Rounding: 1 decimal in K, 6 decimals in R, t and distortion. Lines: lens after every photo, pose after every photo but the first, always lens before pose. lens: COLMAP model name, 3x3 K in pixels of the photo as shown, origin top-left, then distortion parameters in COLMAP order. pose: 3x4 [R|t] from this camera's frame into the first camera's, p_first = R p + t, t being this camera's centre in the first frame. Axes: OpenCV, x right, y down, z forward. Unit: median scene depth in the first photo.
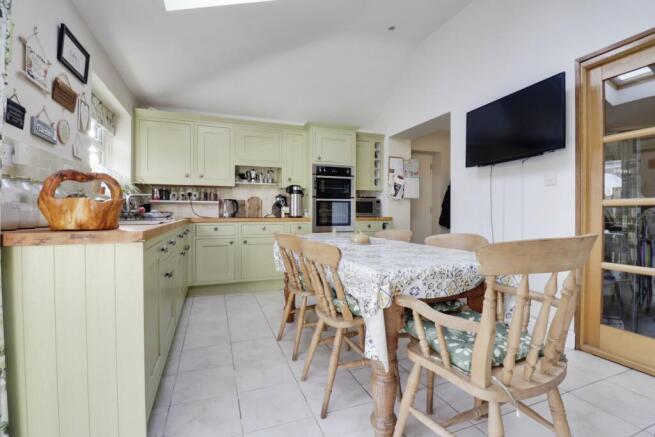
lens RADIAL K [[305.2, 0, 331.9], [0, 305.2, 215.1], [0, 0, 1]] dist [0.001569, -0.011853]
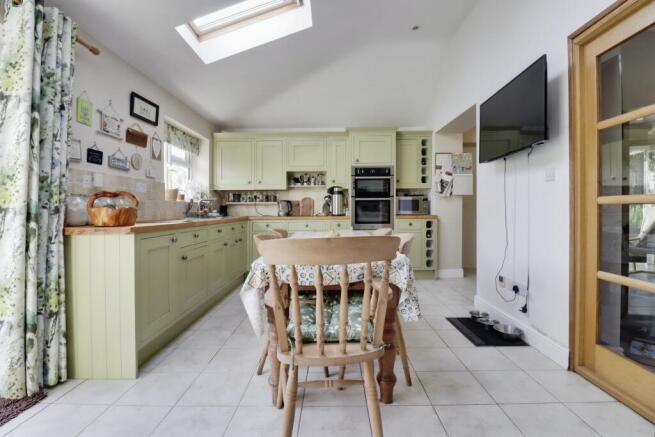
lens RADIAL K [[305.2, 0, 330.0], [0, 305.2, 210.4], [0, 0, 1]] dist [-0.000663, -0.012297]
pose [[0.928761, -0.006523, -0.370621, 0.267407], [0.004963, 0.999974, -0.005163, -0.006643], [0.370645, 0.002956, 0.928770, -0.030924]]
